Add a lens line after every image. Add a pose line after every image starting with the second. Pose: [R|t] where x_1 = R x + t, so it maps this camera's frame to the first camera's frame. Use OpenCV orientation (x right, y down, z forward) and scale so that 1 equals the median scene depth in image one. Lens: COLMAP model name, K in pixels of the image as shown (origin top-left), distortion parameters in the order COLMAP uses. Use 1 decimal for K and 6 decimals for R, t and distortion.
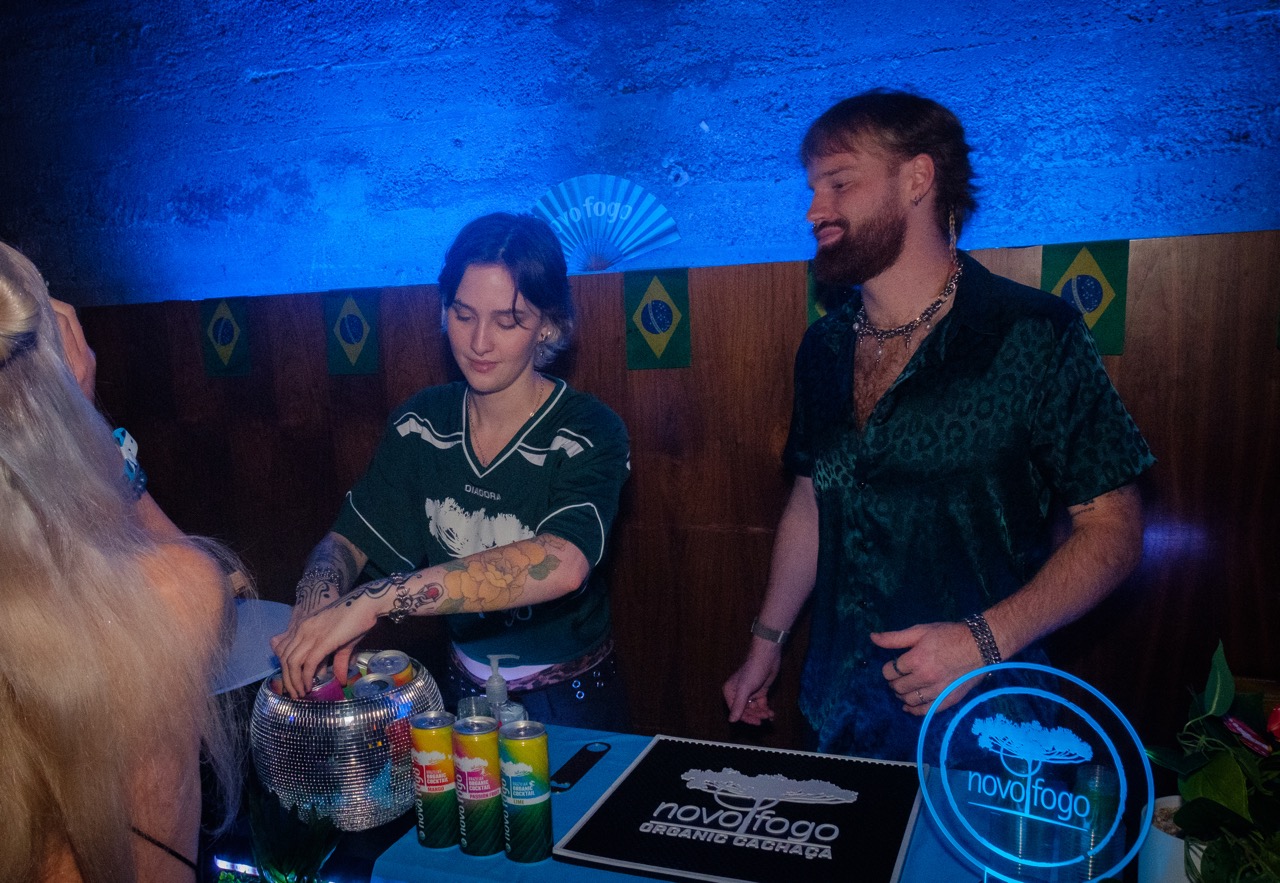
lens RADIAL K [[1029.0, 0, 641.0], [0, 1029.0, 441.5], [0, 0, 1]] dist [-0.034609, 0.021029]
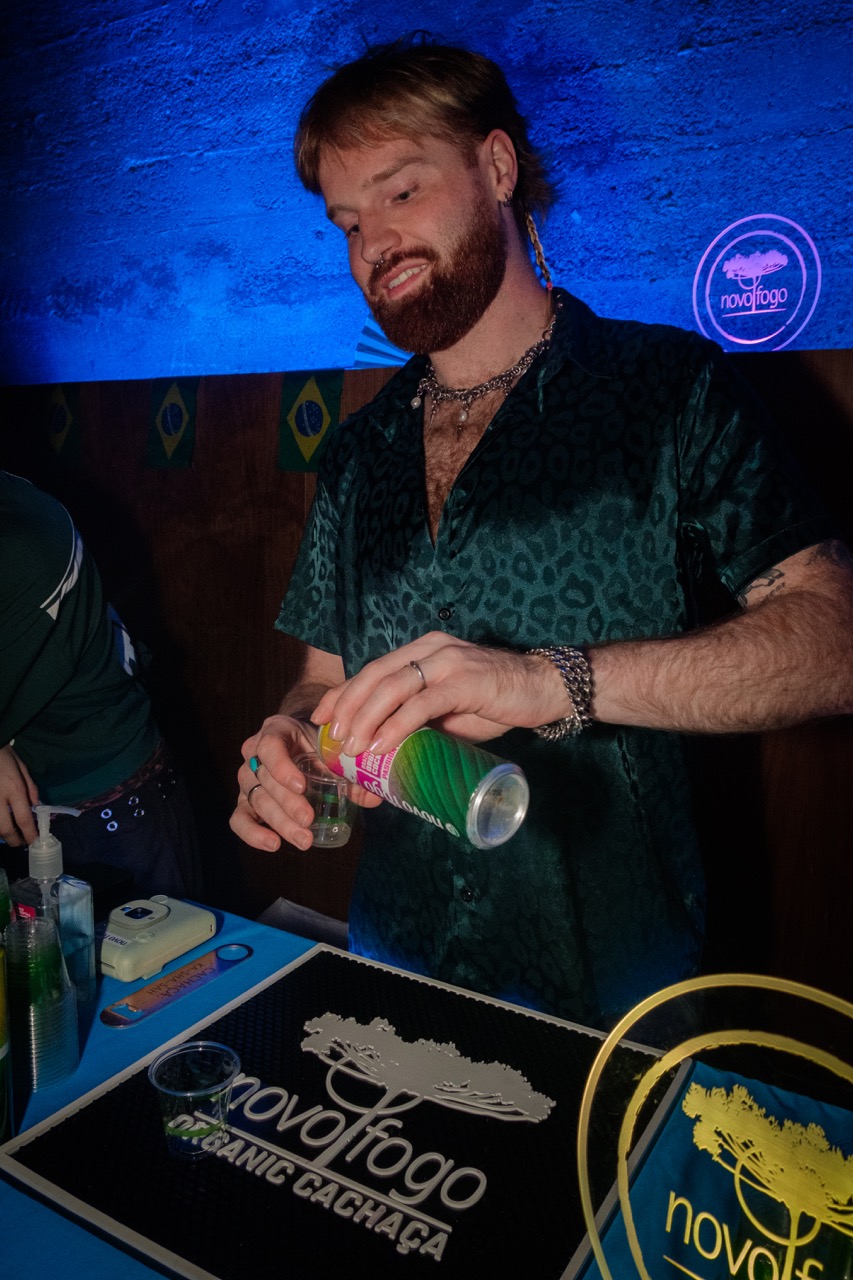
lens RADIAL K [[986.3, 0, 462.6], [0, 986.3, 580.7], [0, 0, 1]] dist [-0.014231, -0.012233]
pose [[0.991979, 0.085759, -0.092858, 0.058922], [-0.086699, 0.996216, -0.006139, 0.014213], [0.091980, 0.014140, 0.995660, 0.131700]]
